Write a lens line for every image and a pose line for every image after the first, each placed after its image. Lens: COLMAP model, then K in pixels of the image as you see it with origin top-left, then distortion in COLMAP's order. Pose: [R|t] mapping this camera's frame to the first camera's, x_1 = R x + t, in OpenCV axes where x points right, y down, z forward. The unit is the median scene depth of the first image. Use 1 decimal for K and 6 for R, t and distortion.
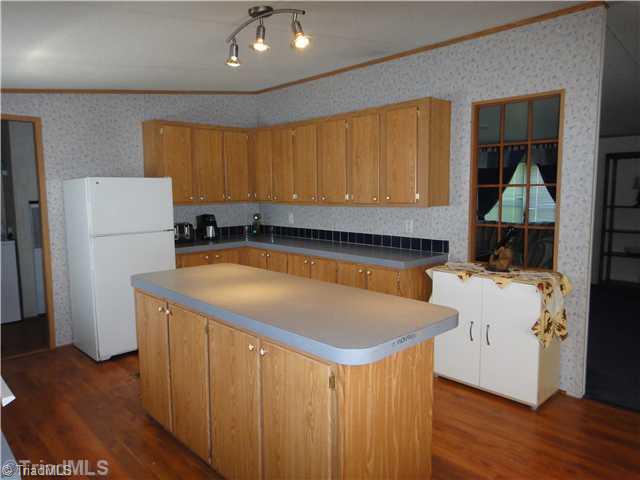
lens RADIAL K [[458.9, 0, 320.0], [0, 458.9, 240.0], [0, 0, 1]] dist [-0.000918, 0.005555]
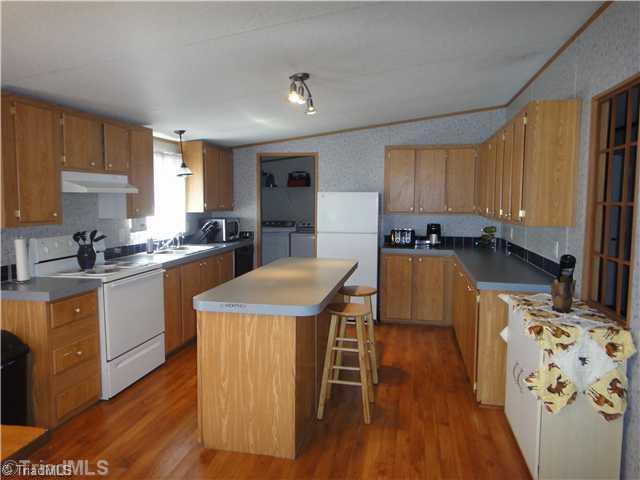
lens RADIAL K [[458.9, 0, 320.0], [0, 458.9, 240.0], [0, 0, 1]] dist [-0.000918, 0.005555]
pose [[0.569890, 0.085507, -0.817260, 0.654728], [-0.103058, 0.994156, 0.032152, -0.029895], [0.815233, 0.065902, 0.575371, 0.157585]]
